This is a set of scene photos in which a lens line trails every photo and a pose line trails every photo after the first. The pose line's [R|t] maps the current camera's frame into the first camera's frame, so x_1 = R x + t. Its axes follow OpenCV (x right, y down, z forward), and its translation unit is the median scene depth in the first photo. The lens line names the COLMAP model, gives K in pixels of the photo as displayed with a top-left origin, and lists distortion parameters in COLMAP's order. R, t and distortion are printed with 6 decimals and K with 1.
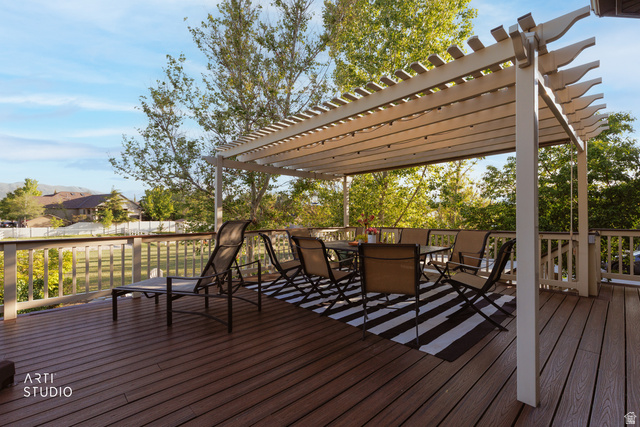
lens RADIAL K [[285.1, 0, 323.4], [0, 285.1, 214.0], [0, 0, 1]] dist [0.005155, -0.000764]
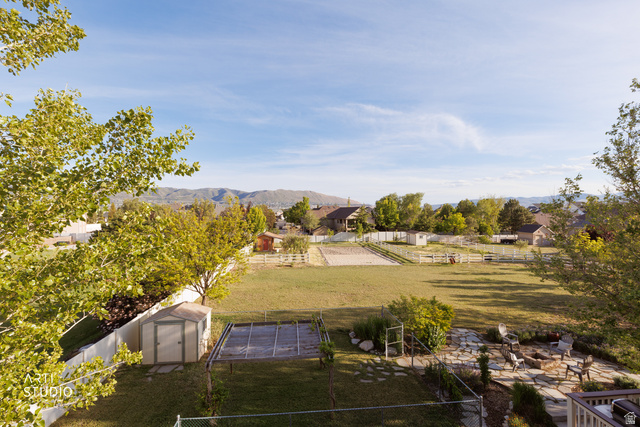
lens RADIAL K [[285.1, 0, 320.0], [0, 285.1, 212.7], [0, 0, 1]] dist [0.005155, -0.000764]
pose [[0.785323, -0.003397, -0.619077, -0.090495], [0.007620, 0.999962, 0.004180, -0.061262], [0.619040, -0.008000, 0.785319, -0.095949]]
